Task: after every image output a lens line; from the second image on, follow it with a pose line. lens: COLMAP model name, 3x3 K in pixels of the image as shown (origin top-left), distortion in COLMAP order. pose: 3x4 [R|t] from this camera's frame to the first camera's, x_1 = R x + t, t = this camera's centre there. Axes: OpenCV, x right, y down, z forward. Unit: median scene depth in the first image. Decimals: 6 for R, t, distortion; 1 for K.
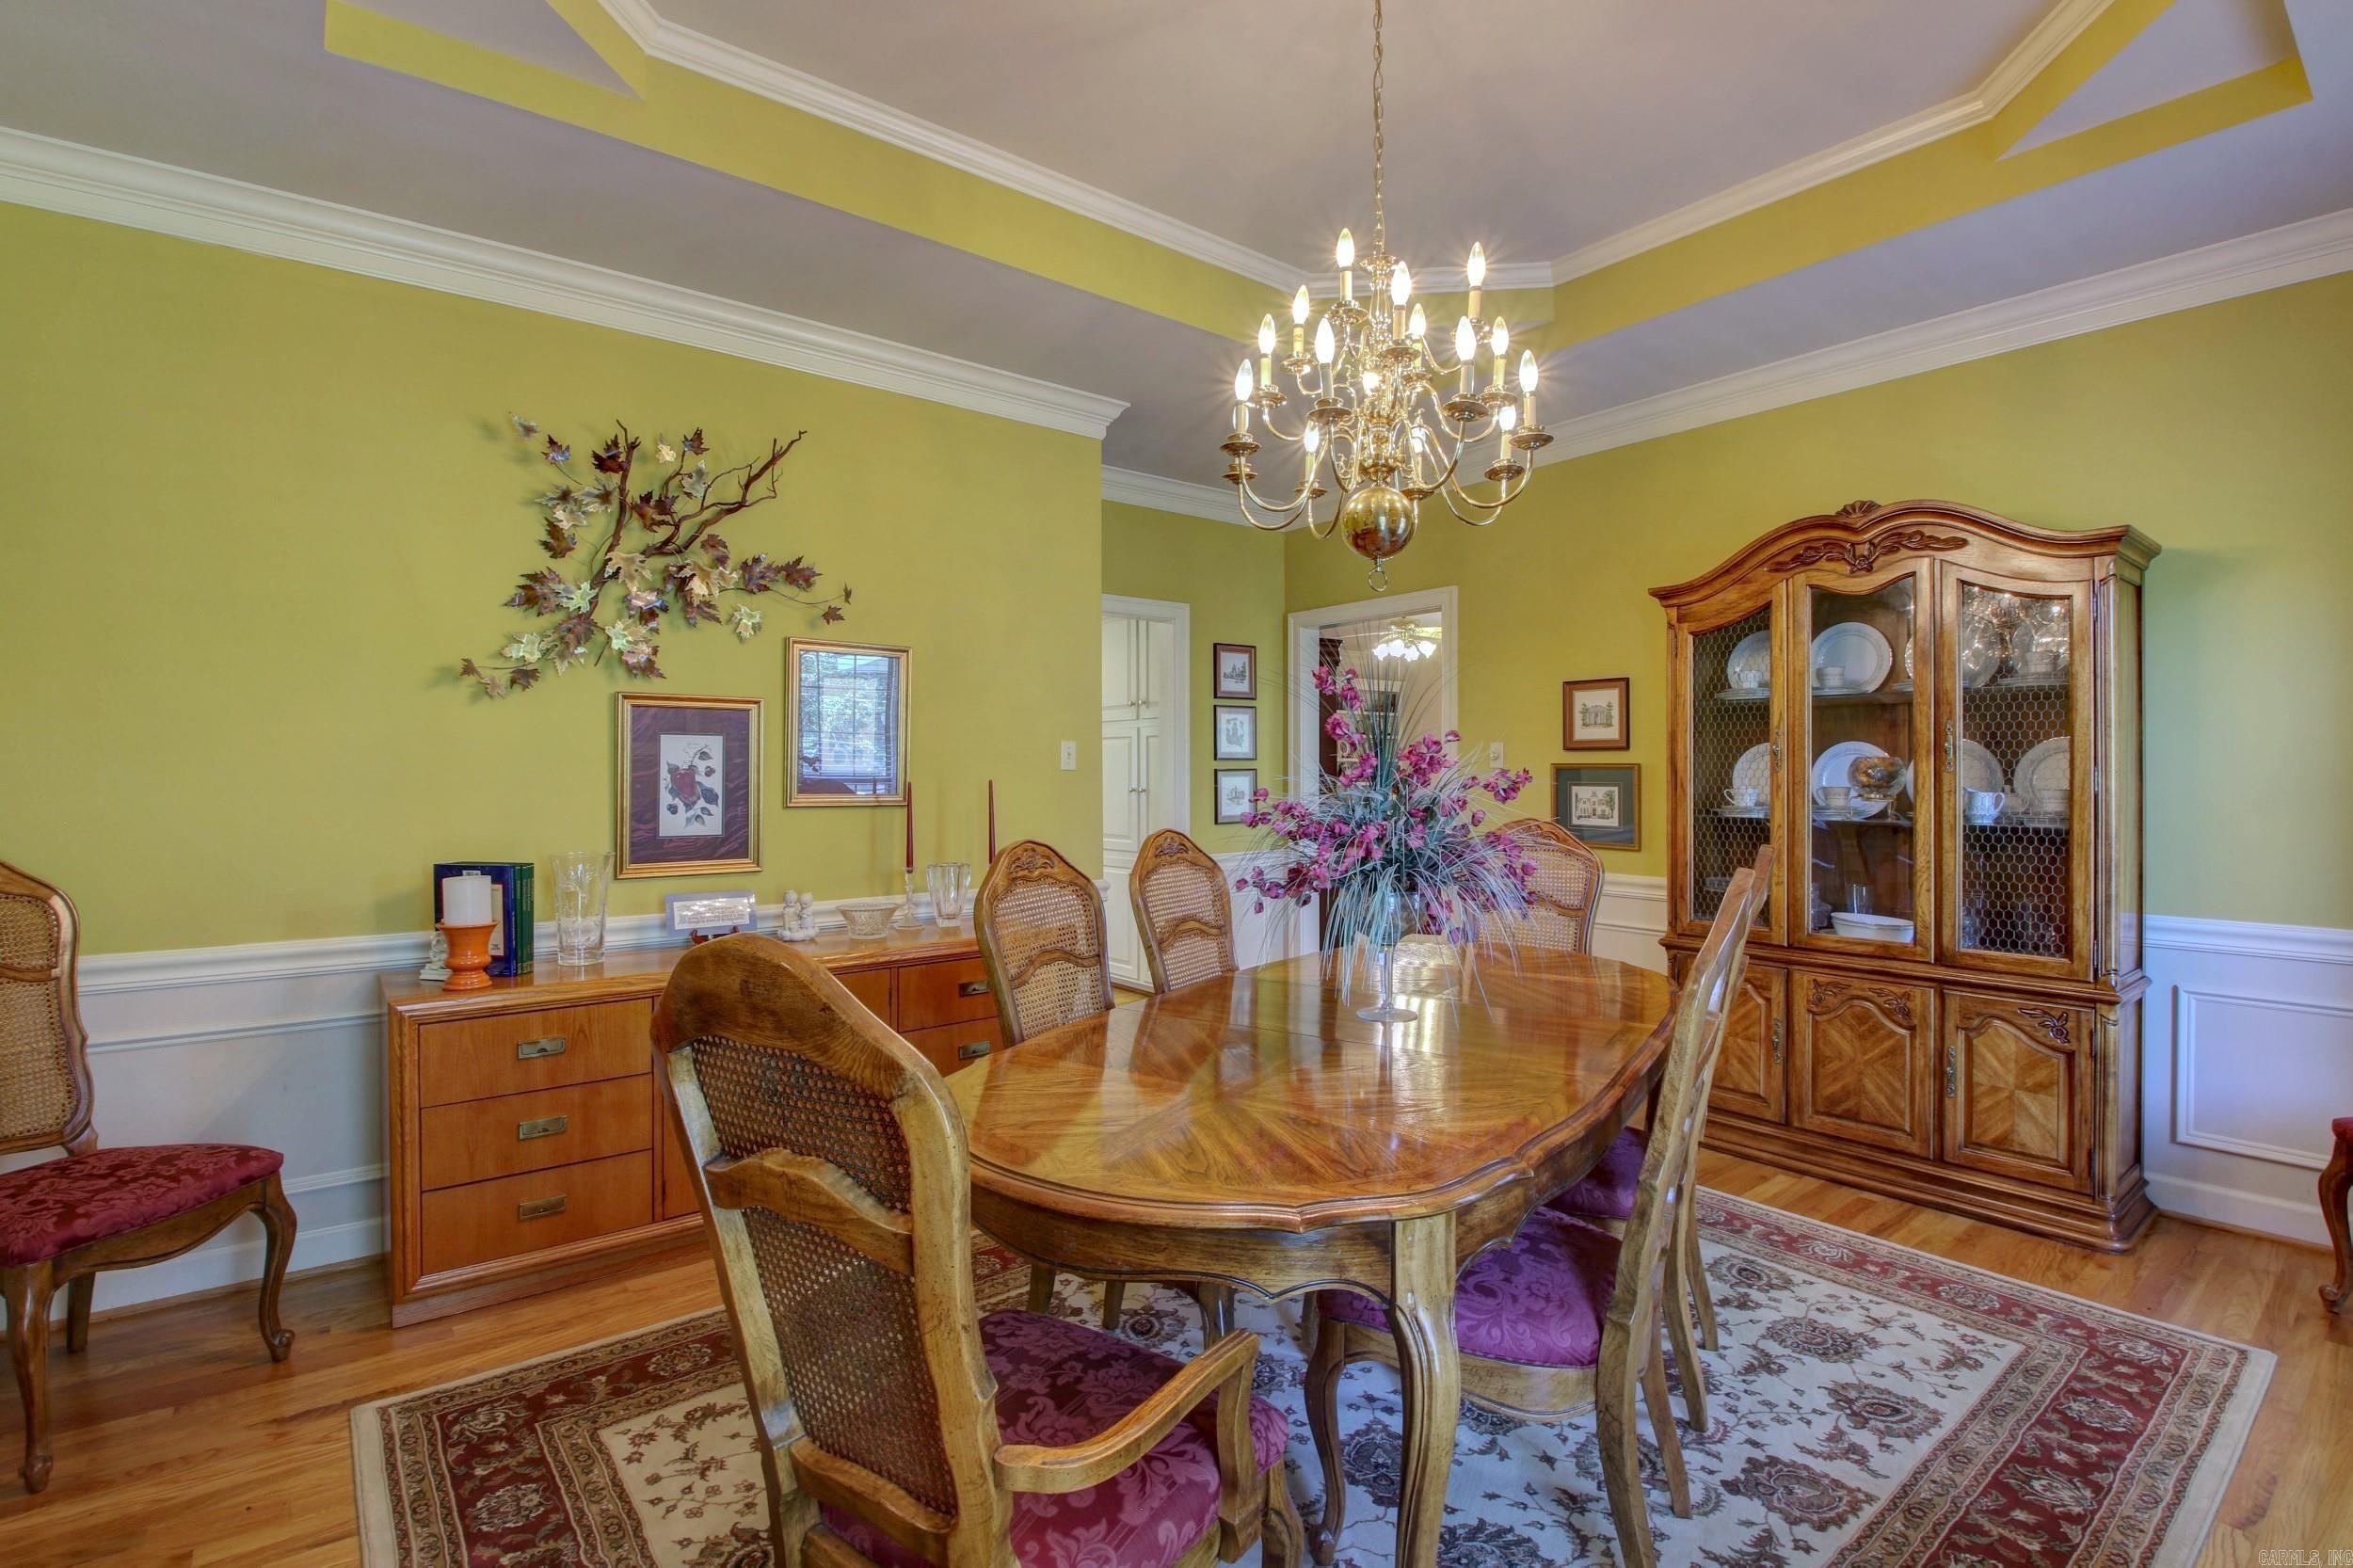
lens RADIAL K [[1055.7, 0, 1176.3], [0, 1055.7, 776.8], [0, 0, 1]] dist [-0.002954, -0.020015]
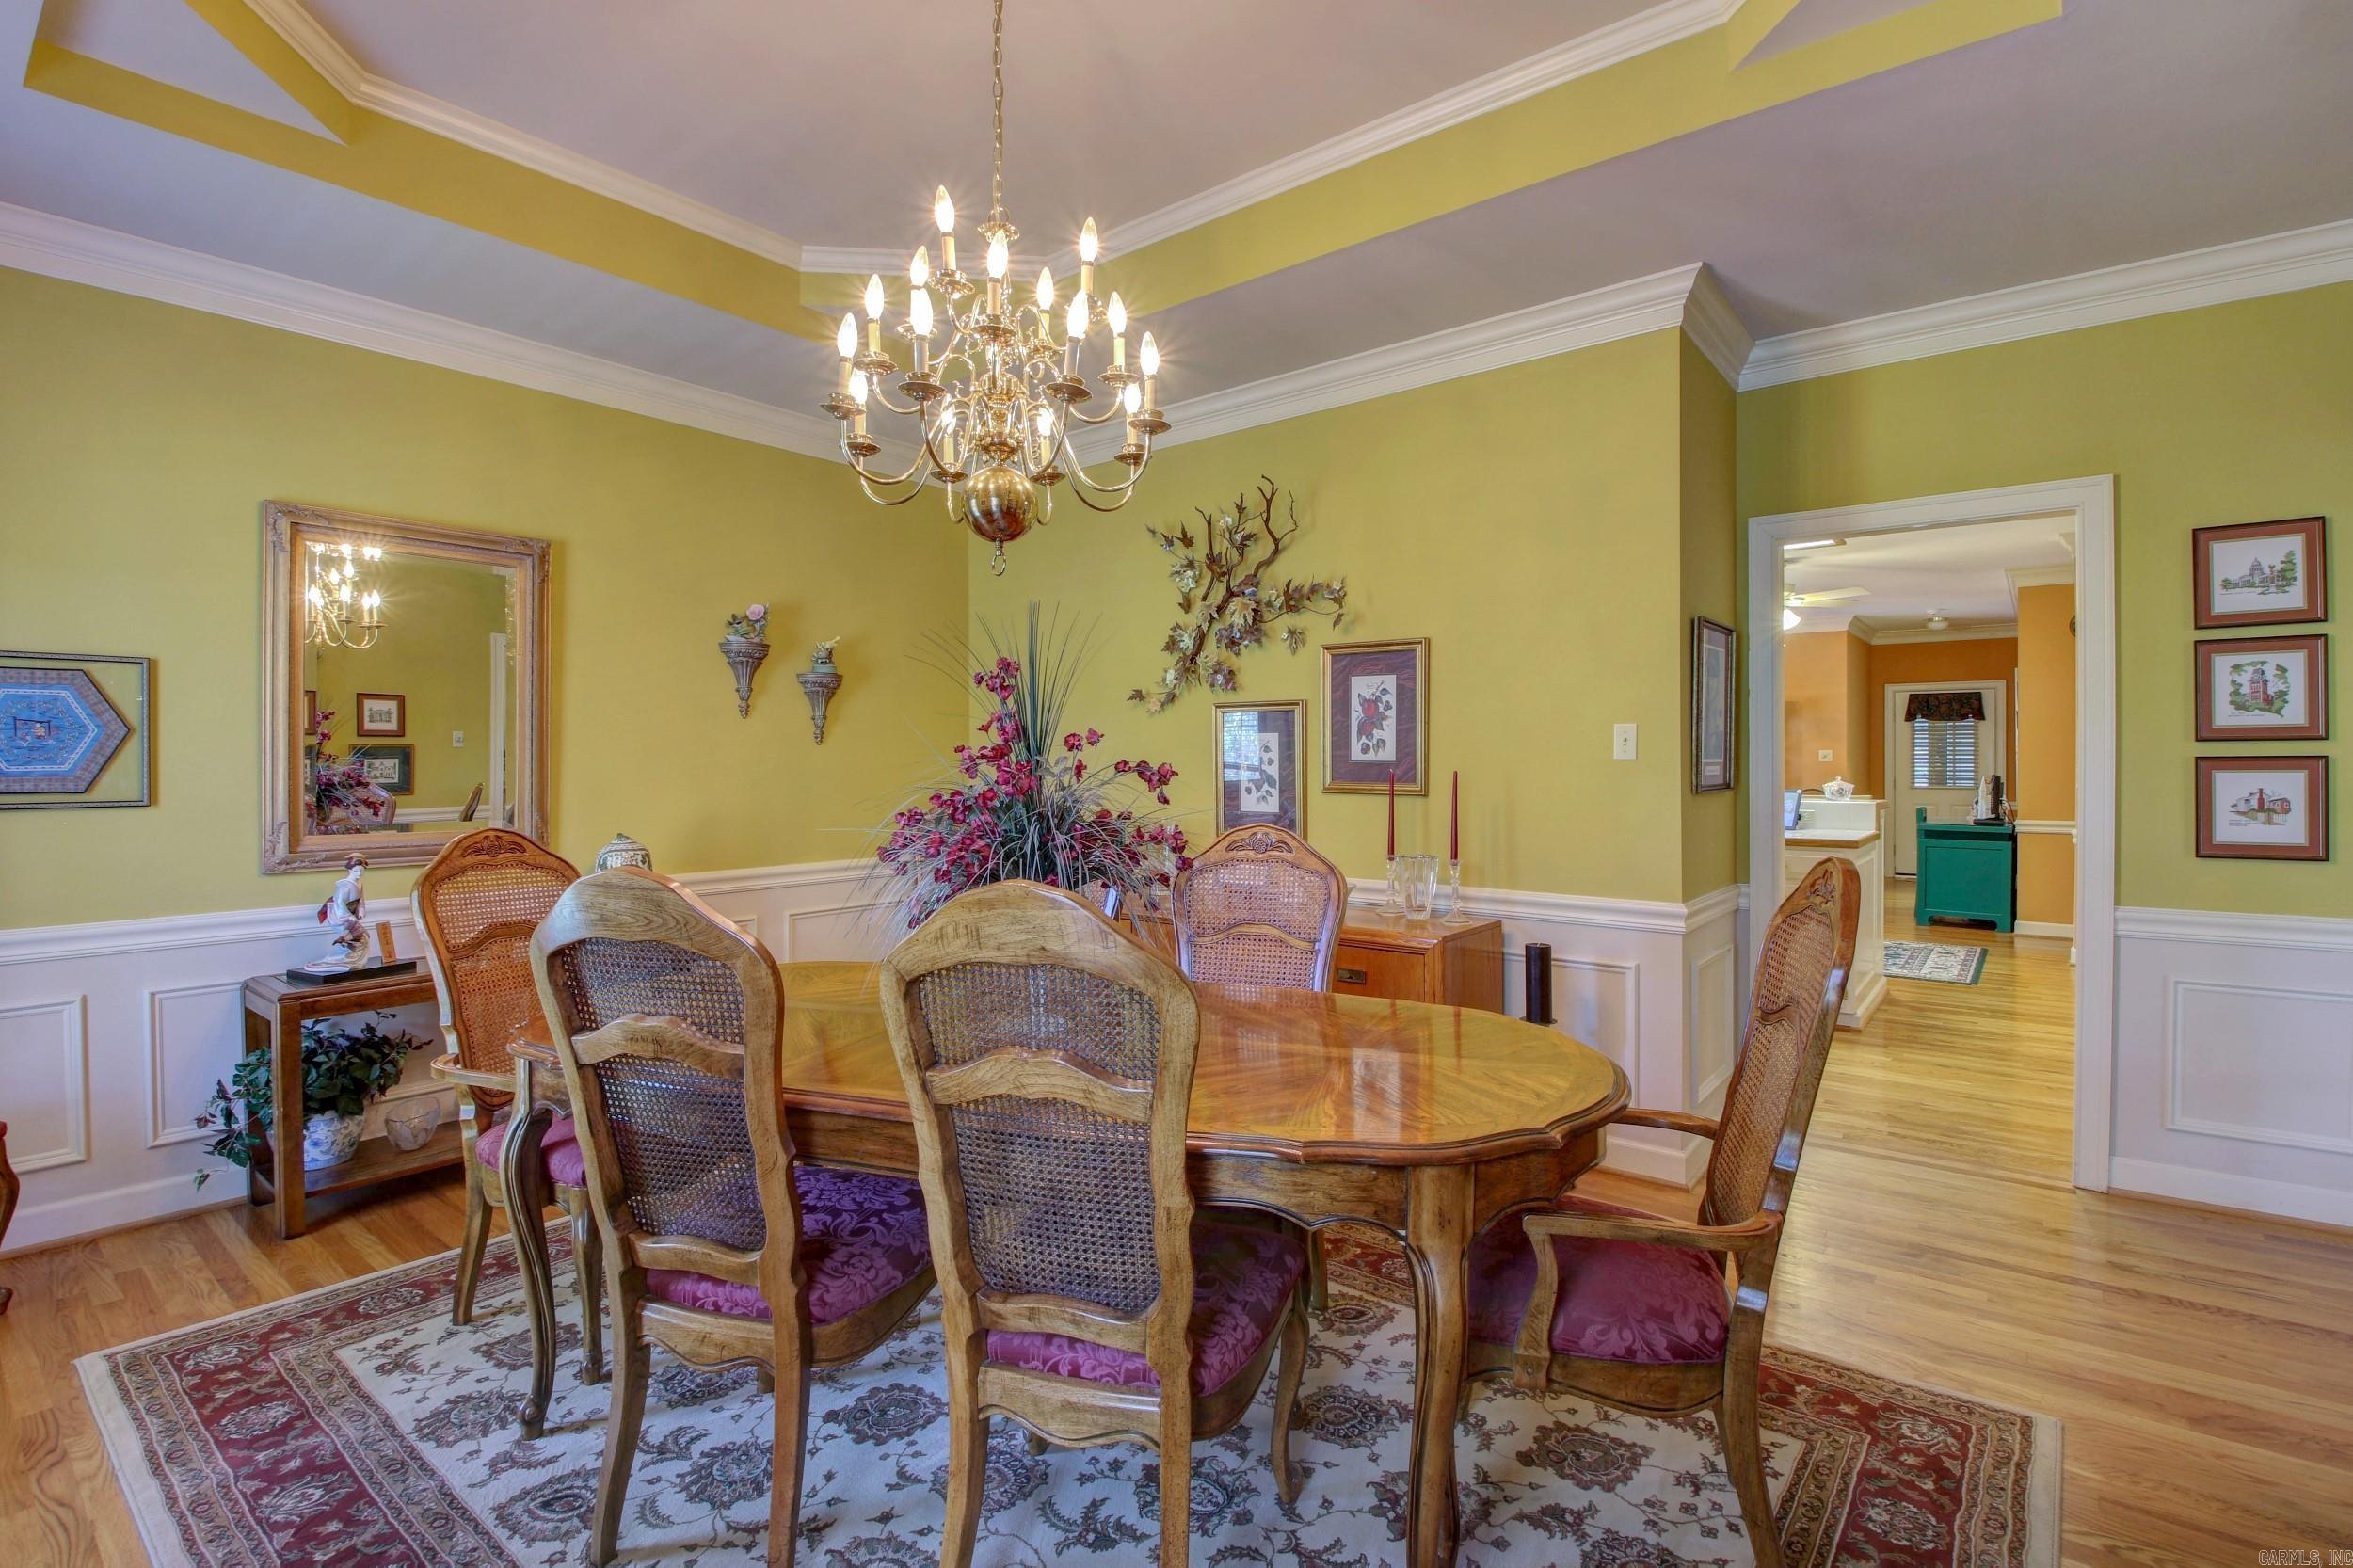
lens RADIAL K [[1086.0, 0, 1175.7], [0, 1086.0, 768.4], [0, 0, 1]] dist [0.020621, -0.034445]
pose [[0.241610, 0.000590, -0.970373, 0.762890], [-0.008919, 0.999959, -0.001612, 0.006142], [0.970332, 0.009044, 0.241605, 0.585474]]
